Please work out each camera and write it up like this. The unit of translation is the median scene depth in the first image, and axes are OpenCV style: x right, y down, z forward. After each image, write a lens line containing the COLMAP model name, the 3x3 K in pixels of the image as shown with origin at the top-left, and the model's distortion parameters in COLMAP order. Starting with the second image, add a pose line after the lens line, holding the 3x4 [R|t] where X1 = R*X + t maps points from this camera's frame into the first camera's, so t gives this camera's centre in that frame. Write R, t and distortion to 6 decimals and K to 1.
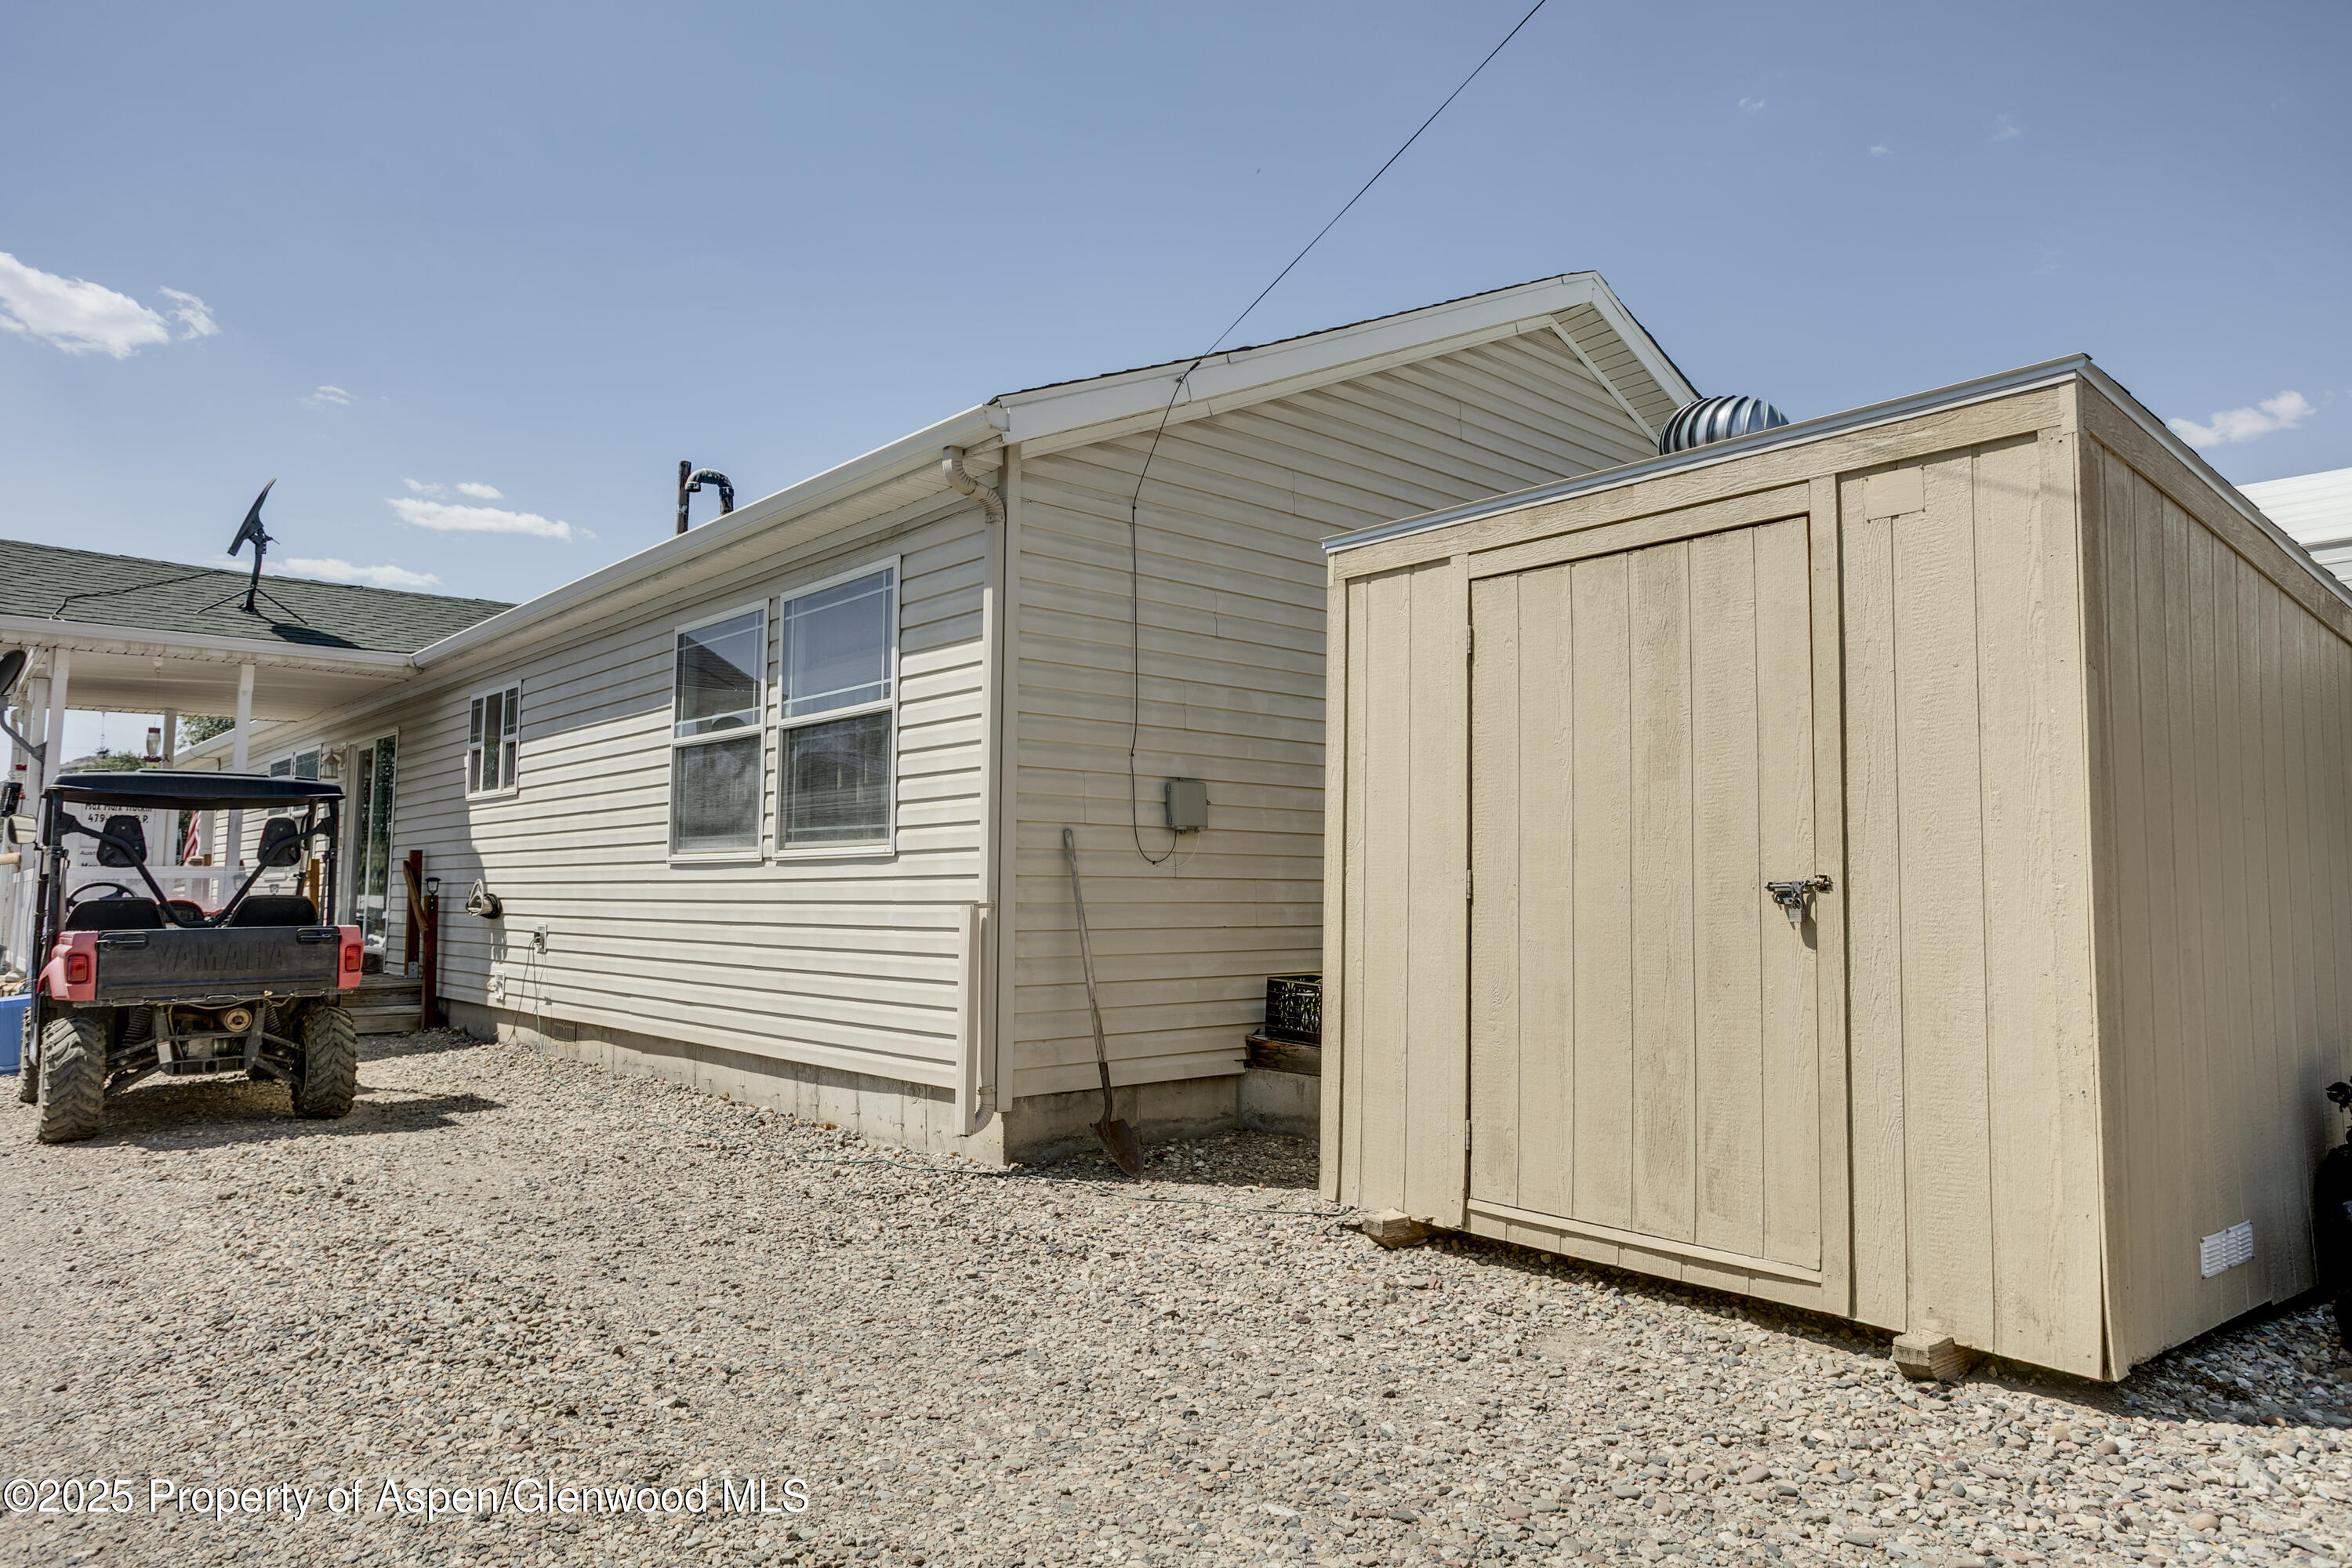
lens RADIAL K [[1443.7, 0, 1186.0], [0, 1443.7, 794.9], [0, 0, 1]] dist [0.055396, -0.002260]
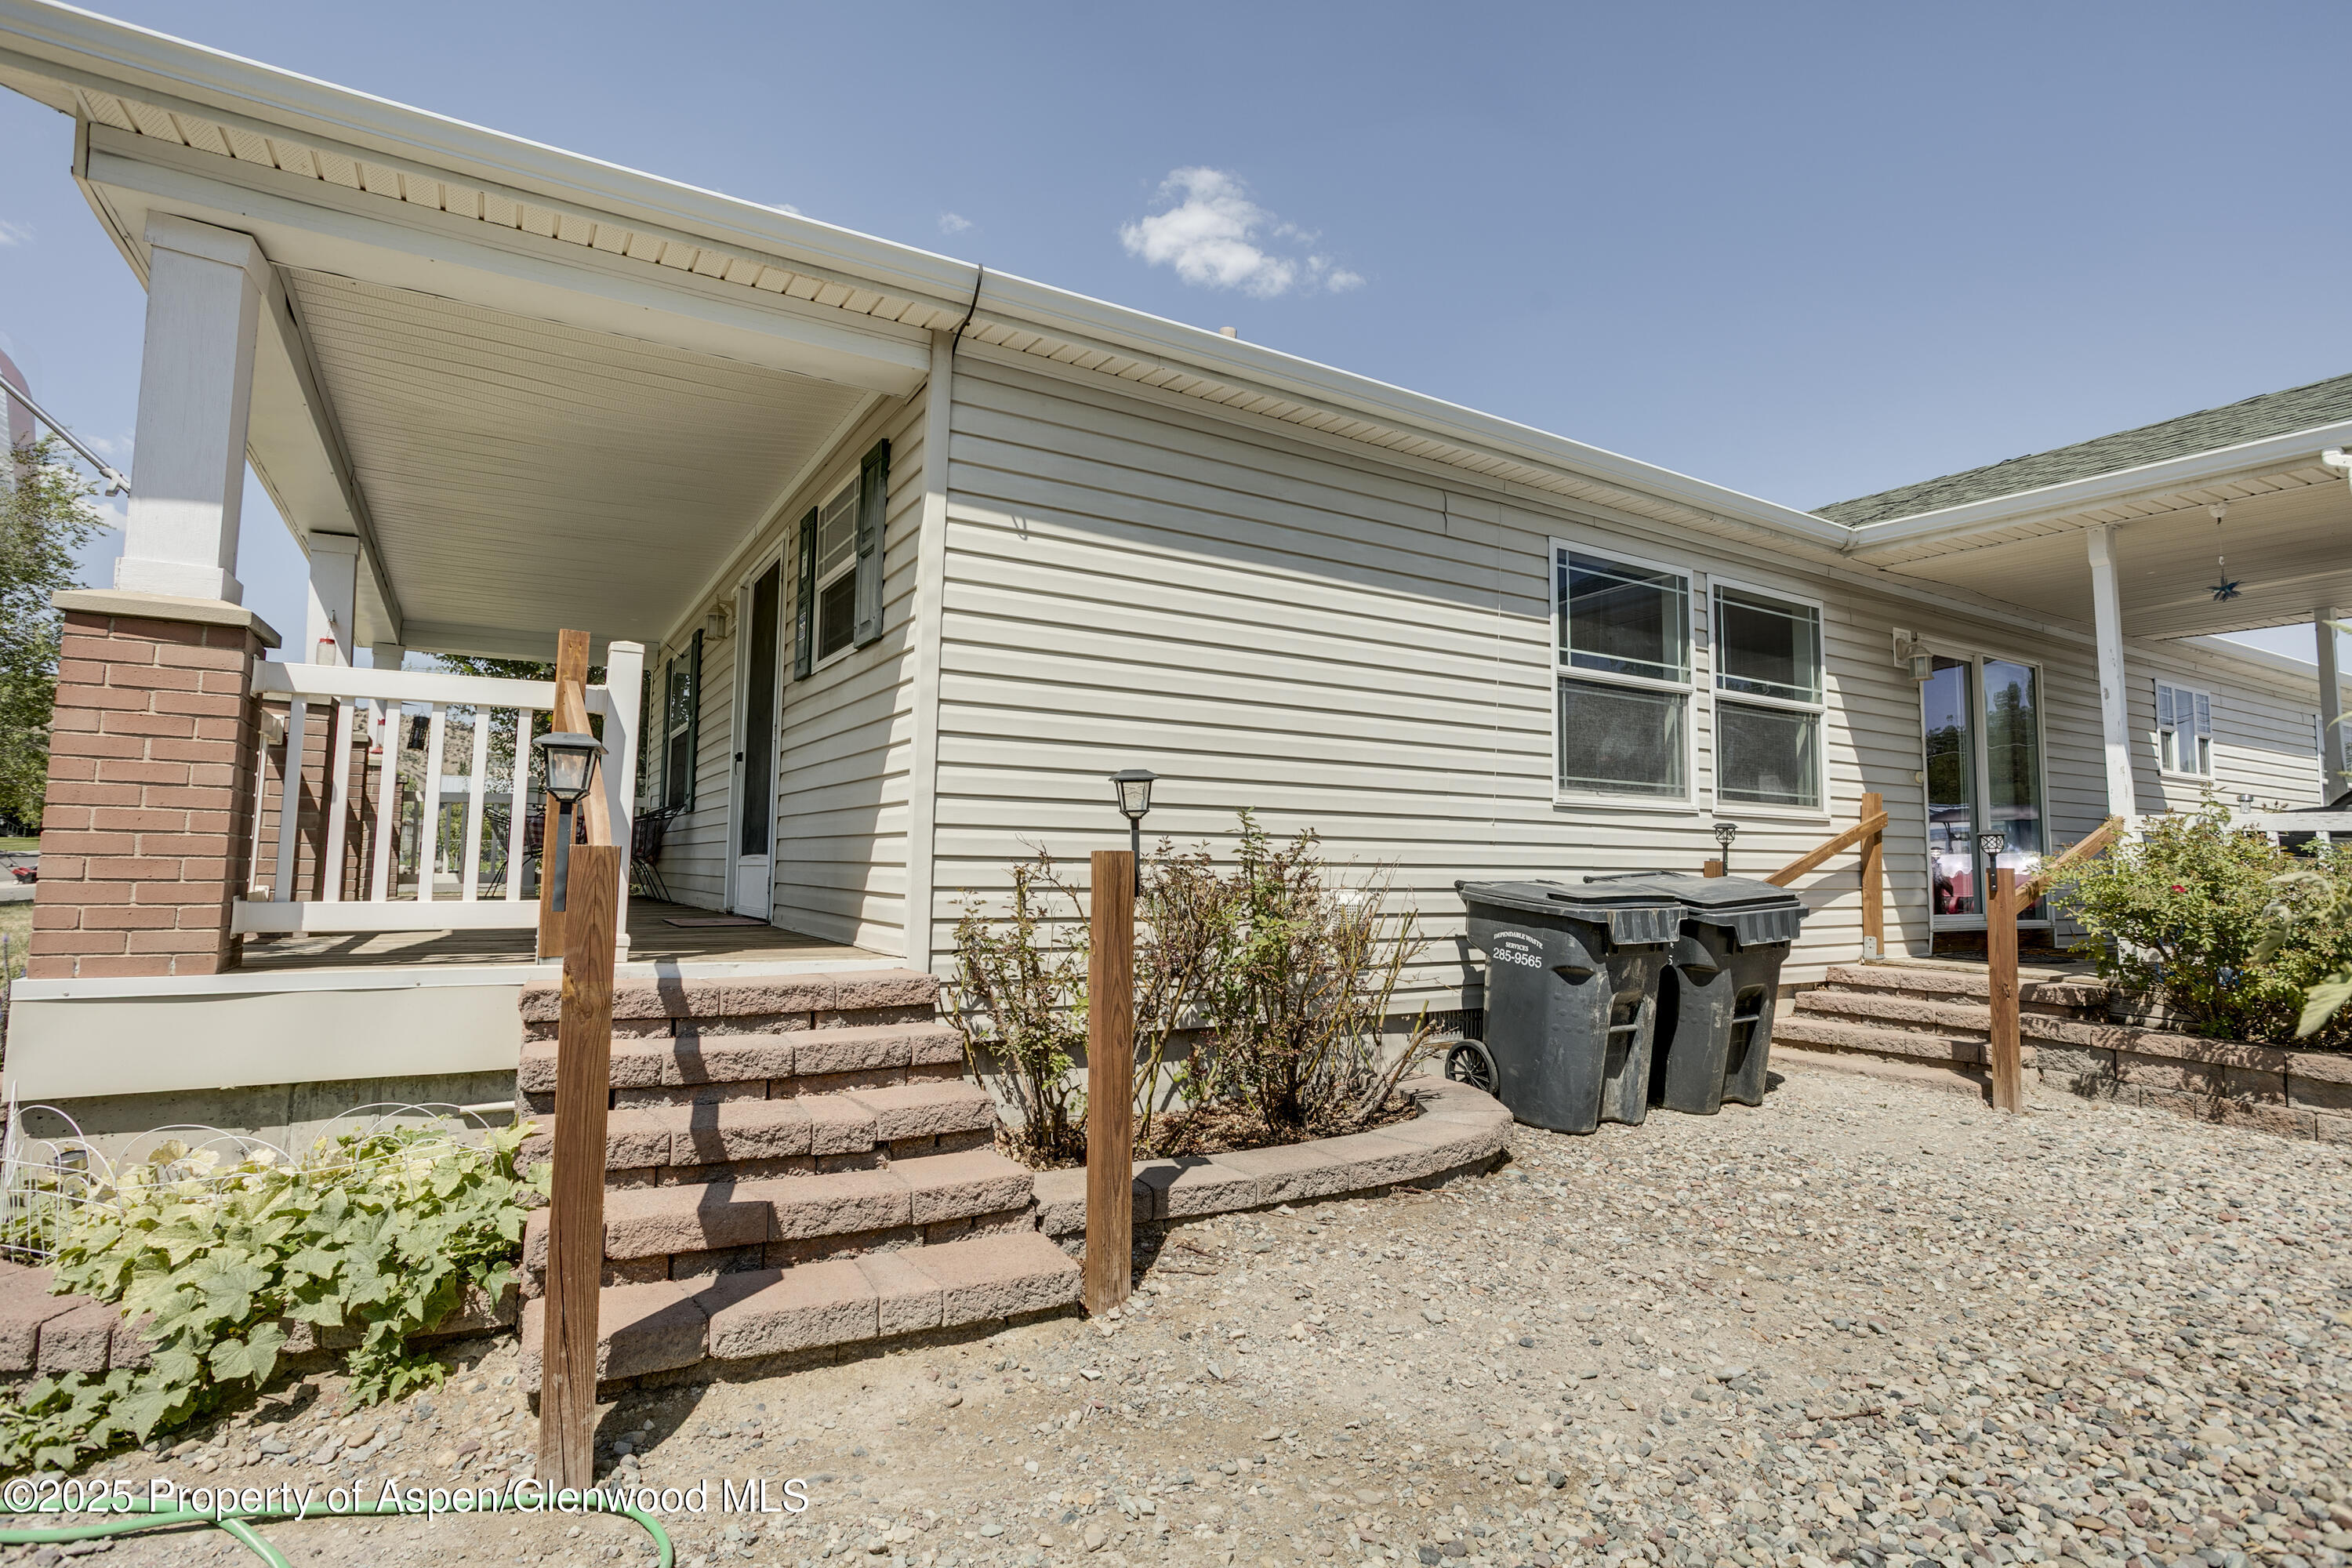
lens RADIAL K [[1156.0, 0, 1180.1], [0, 1156.0, 762.1], [0, 0, 1]] dist [-0.004472, 0.005647]
pose [[0.178214, 0.090261, 0.979843, -1.229236], [-0.087646, 0.993282, -0.075558, 0.108701], [-0.980081, -0.072413, 0.184928, 1.247054]]
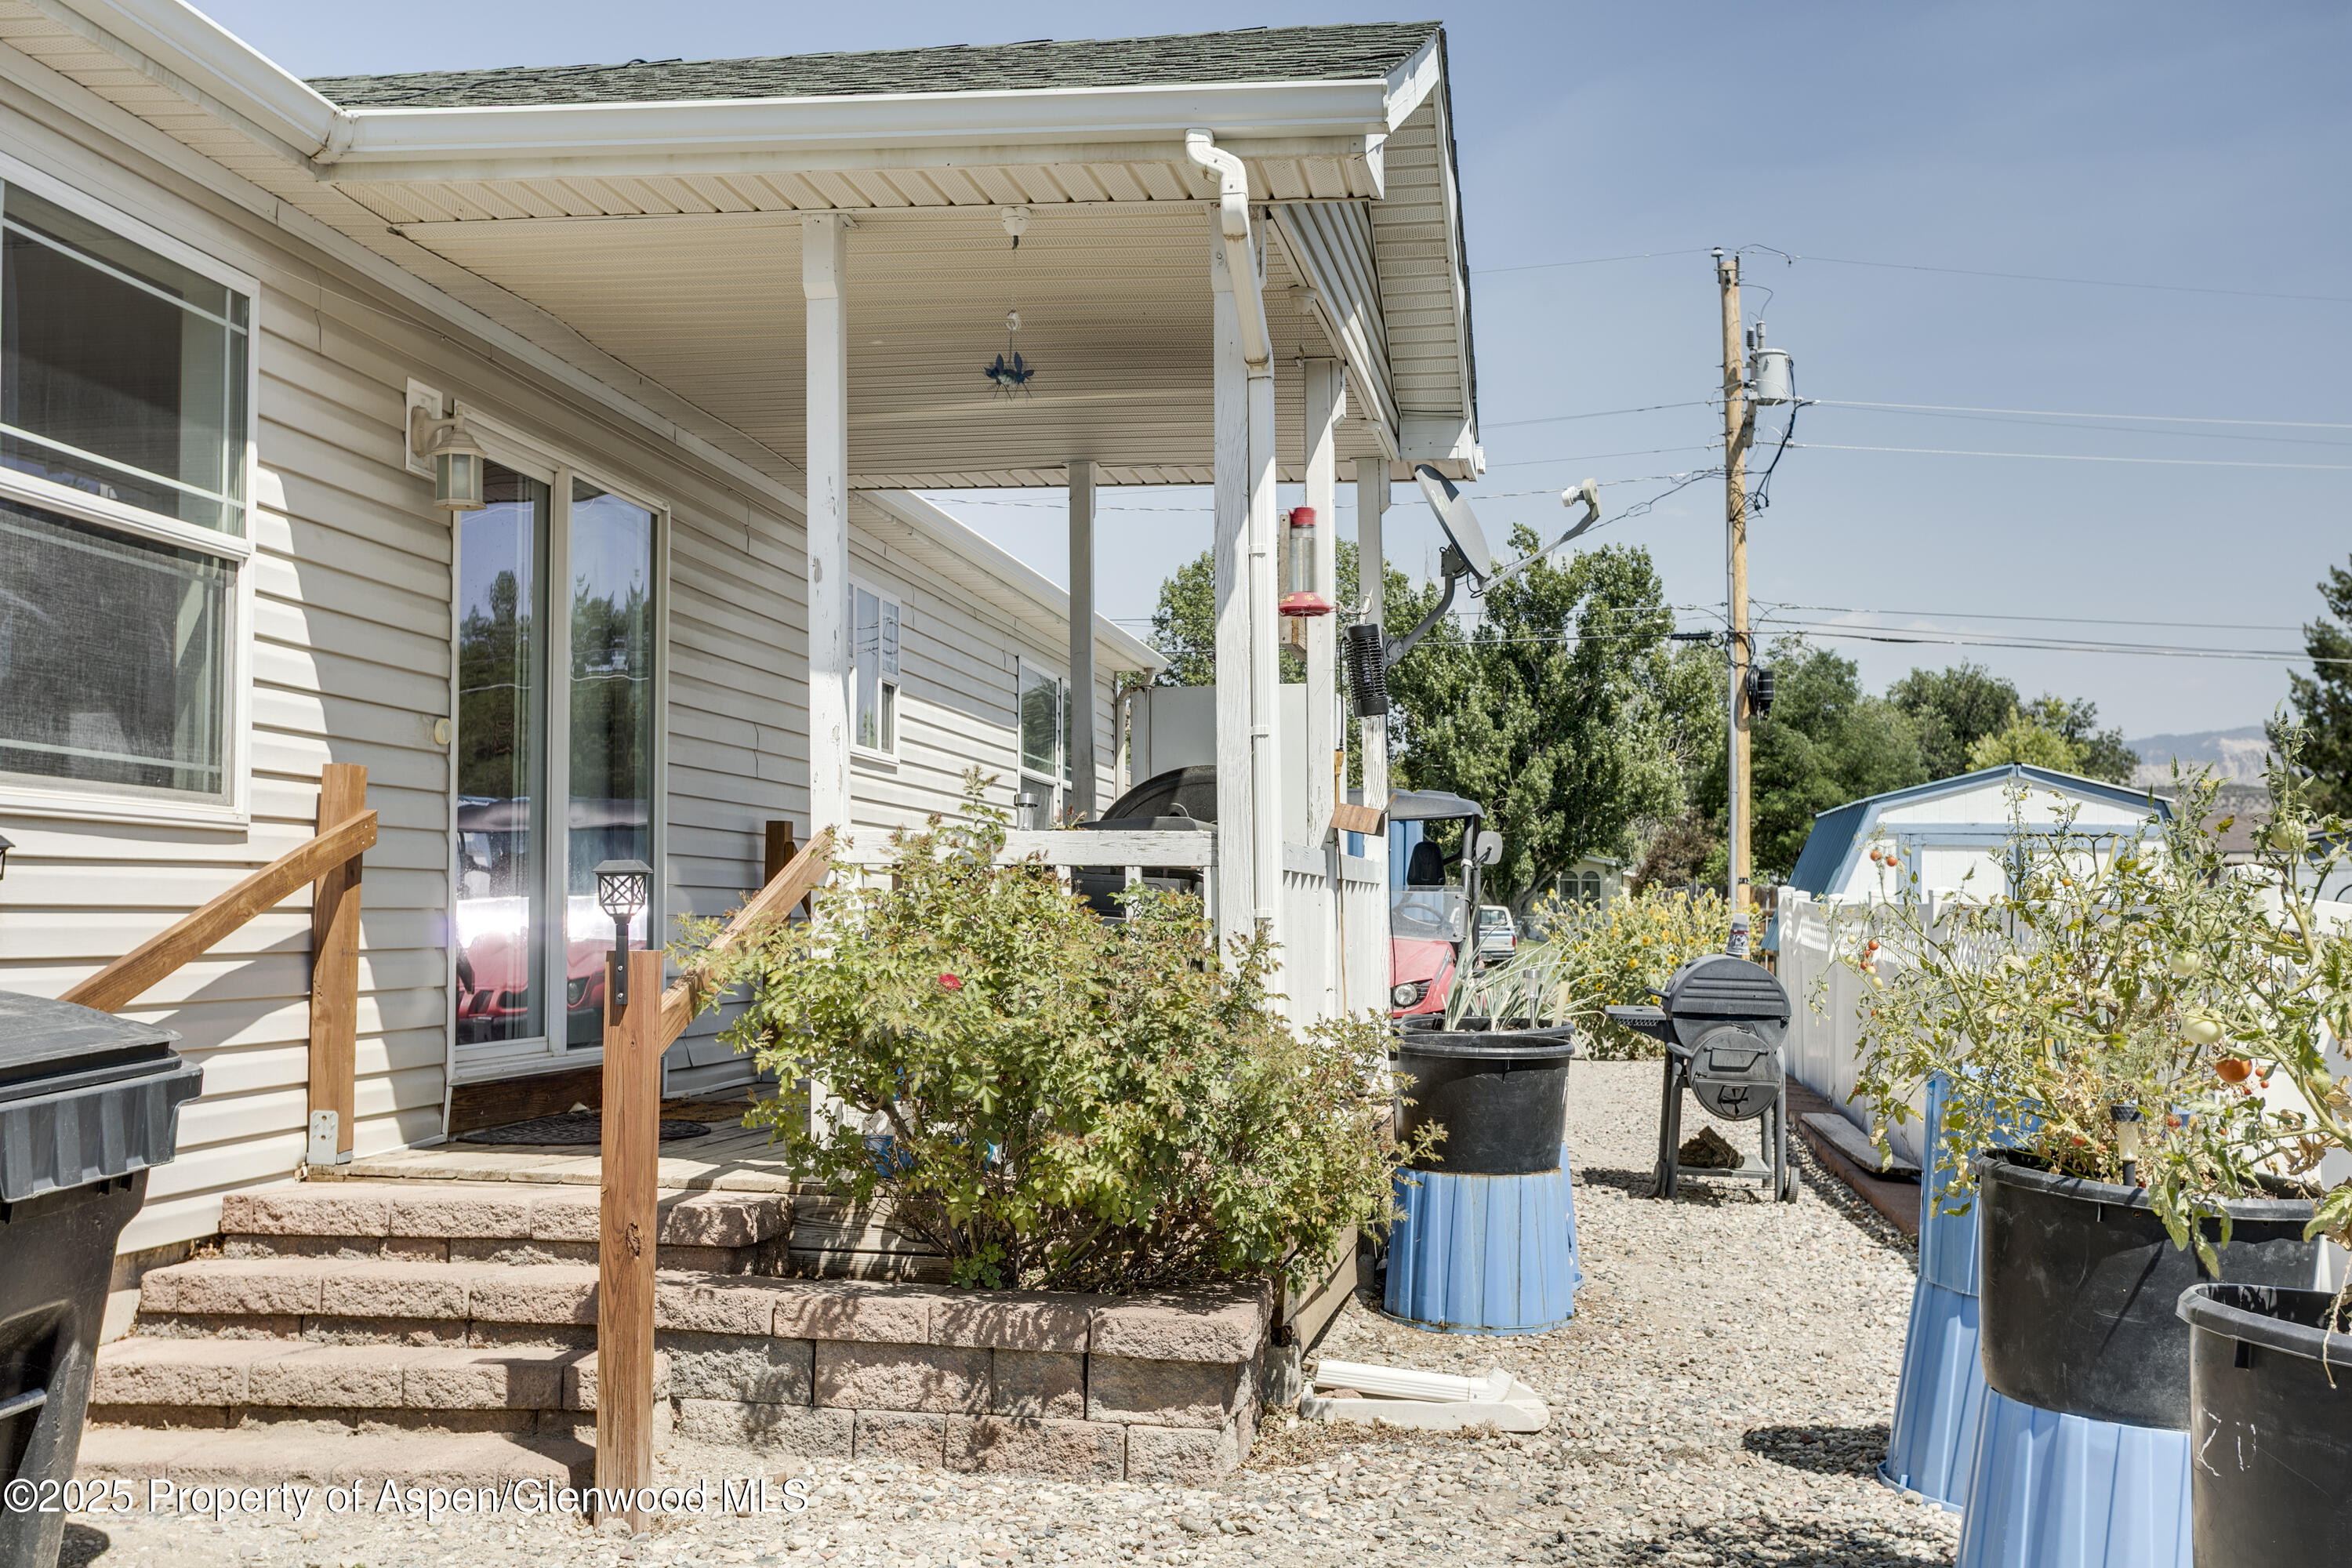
lens RADIAL K [[2562.3, 0, 1181.1], [0, 2562.3, 780.1], [0, 0, 1]] dist [0.072295, 0.000000]
pose [[-0.642162, 0.045796, 0.765200, -1.053692], [-0.056173, 0.992719, -0.106553, 0.095733], [-0.764508, -0.111407, -0.634914, 1.205152]]
